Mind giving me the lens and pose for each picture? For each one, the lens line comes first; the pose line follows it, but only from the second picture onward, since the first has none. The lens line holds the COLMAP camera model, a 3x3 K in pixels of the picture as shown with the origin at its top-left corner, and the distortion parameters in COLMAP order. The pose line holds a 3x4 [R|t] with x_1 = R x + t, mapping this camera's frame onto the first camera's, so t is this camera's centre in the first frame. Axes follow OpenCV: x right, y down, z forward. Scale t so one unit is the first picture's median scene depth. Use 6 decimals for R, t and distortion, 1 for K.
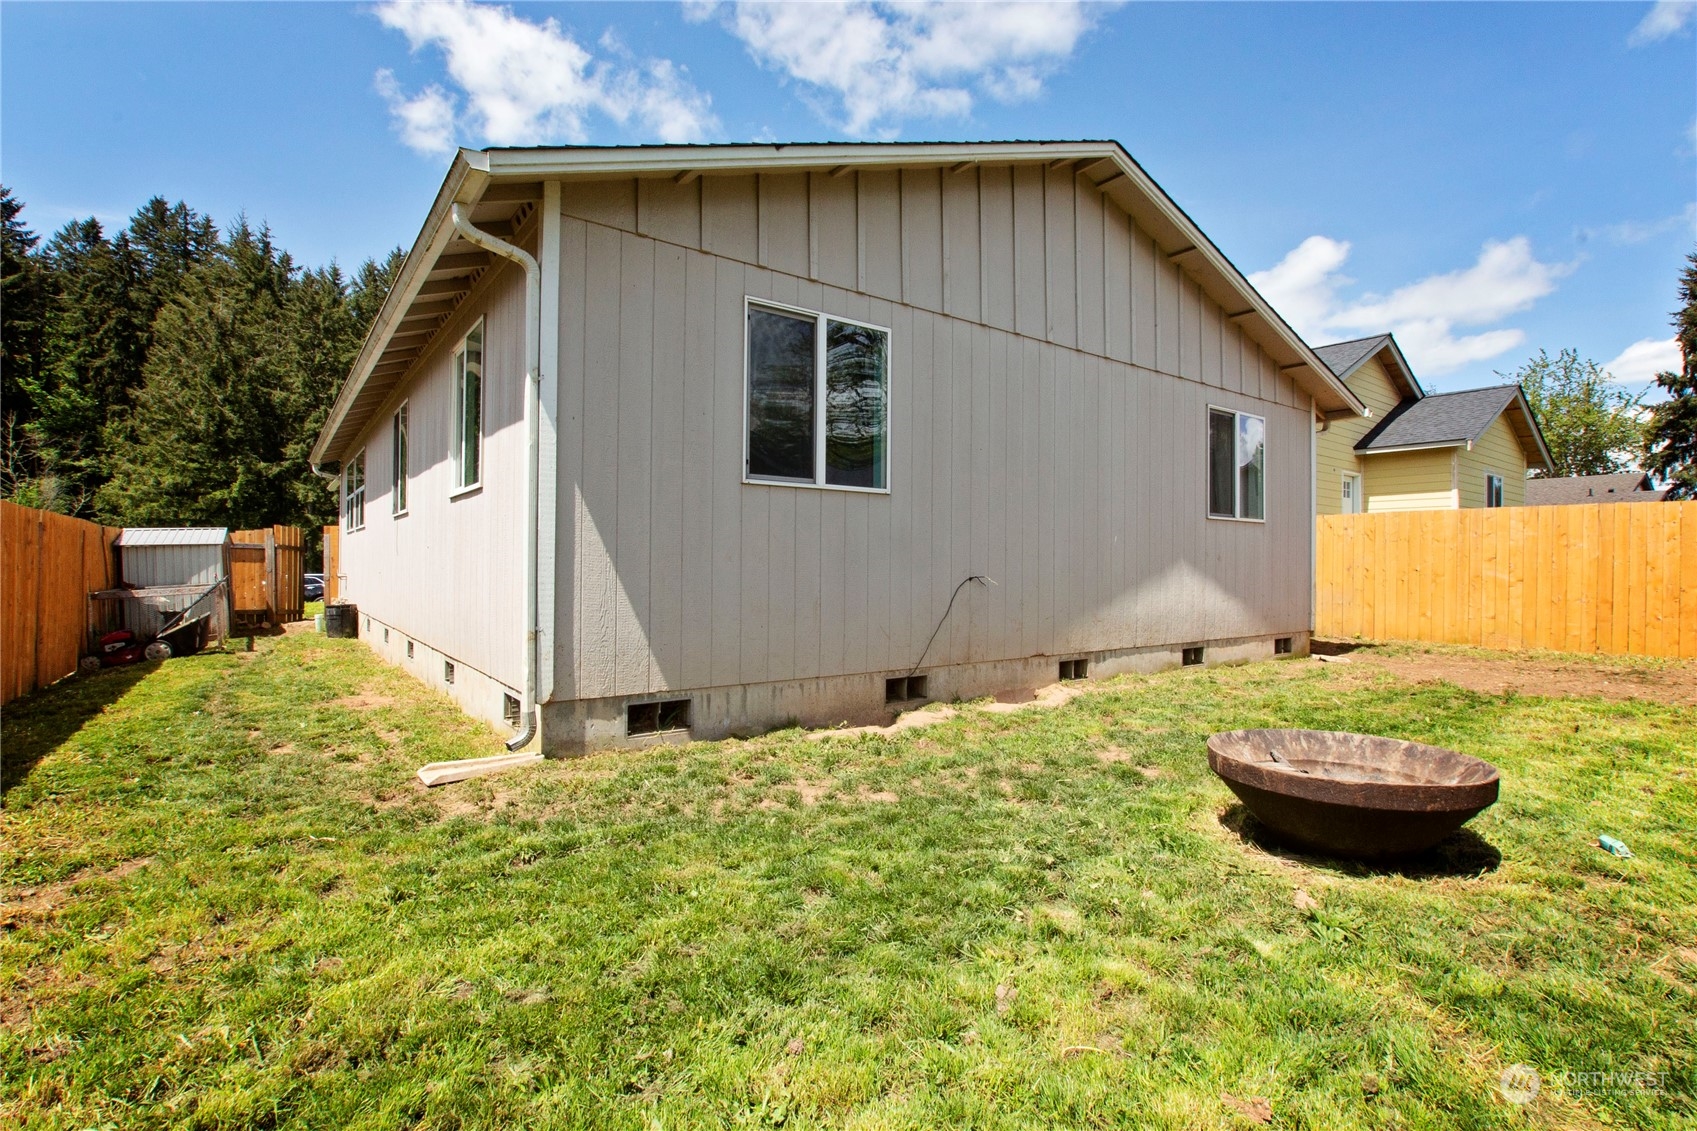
lens RADIAL K [[804.3, 0, 854.7], [0, 804.3, 559.3], [0, 0, 1]] dist [-0.029349, 0.010693]
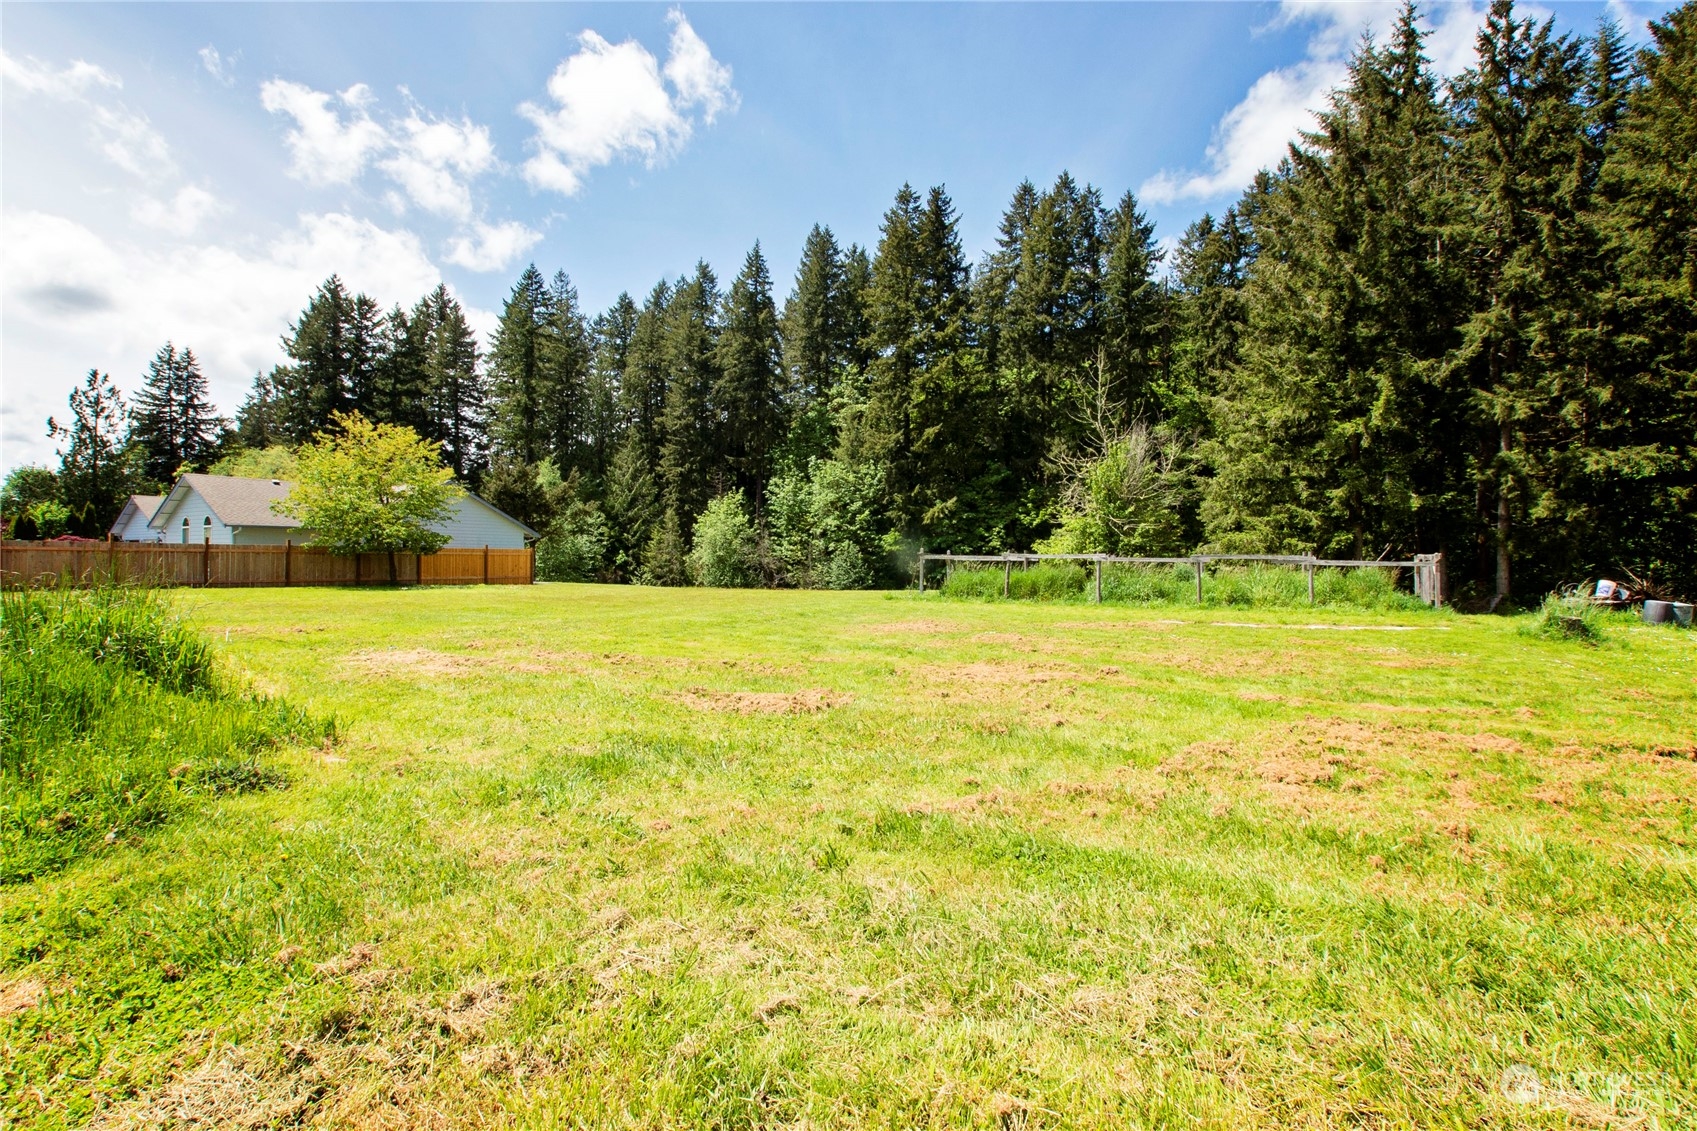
lens RADIAL K [[804.3, 0, 854.7], [0, 804.3, 559.3], [0, 0, 1]] dist [-0.029349, 0.010693]
pose [[0.363089, -0.005108, -0.931741, -0.374507], [-0.000365, 0.999984, -0.005624, 0.020217], [0.931754, 0.002383, 0.363081, 0.430208]]
